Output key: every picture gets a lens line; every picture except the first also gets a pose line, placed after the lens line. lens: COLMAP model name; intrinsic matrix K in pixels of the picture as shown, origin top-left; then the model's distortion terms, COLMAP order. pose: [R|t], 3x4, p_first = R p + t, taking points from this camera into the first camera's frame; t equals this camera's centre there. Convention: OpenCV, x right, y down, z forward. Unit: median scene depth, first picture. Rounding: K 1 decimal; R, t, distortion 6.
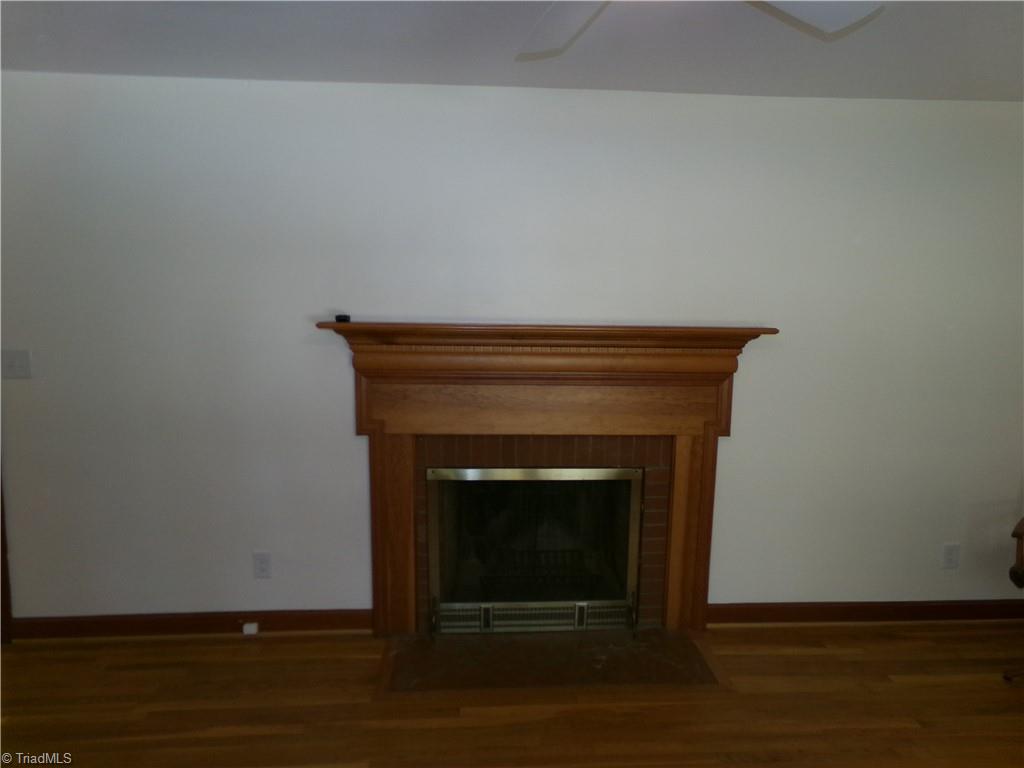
lens RADIAL K [[677.5, 0, 512.0], [0, 677.5, 384.0], [0, 0, 1]] dist [-0.014000, 0.025338]
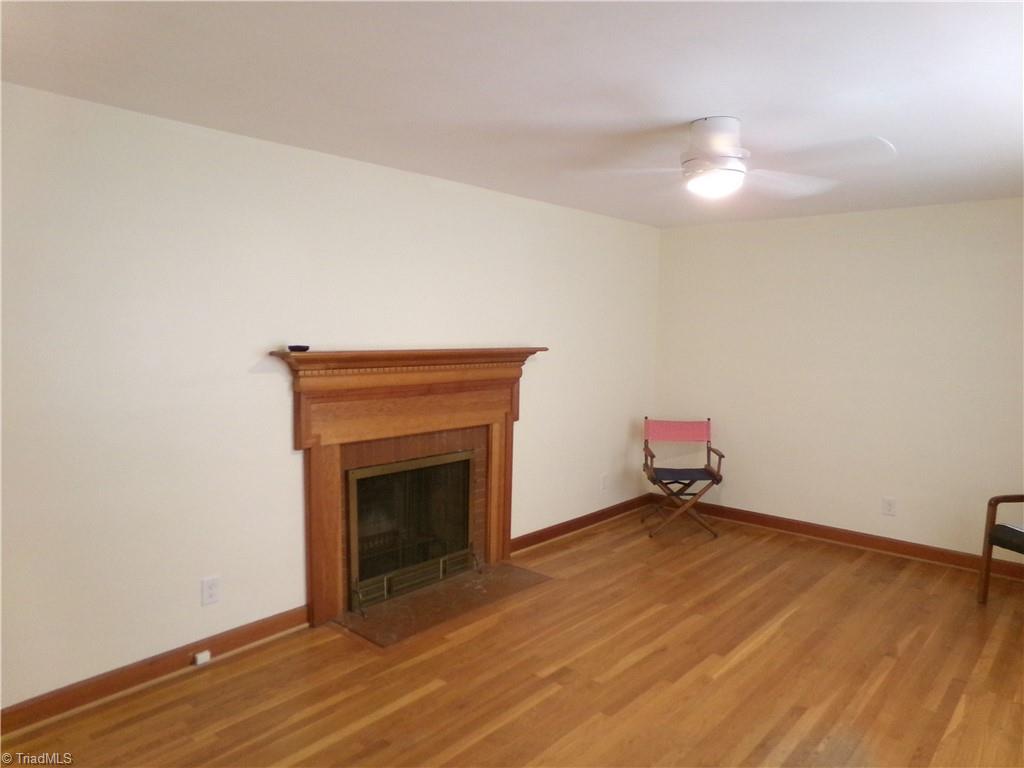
lens RADIAL K [[693.2, 0, 512.0], [0, 693.2, 384.0], [0, 0, 1]] dist [-0.021821, 0.025731]
pose [[0.710513, -0.062134, 0.700935, -0.756592], [0.086716, 0.996233, 0.000409, -0.005193], [-0.698320, 0.060492, 0.713225, -0.080106]]
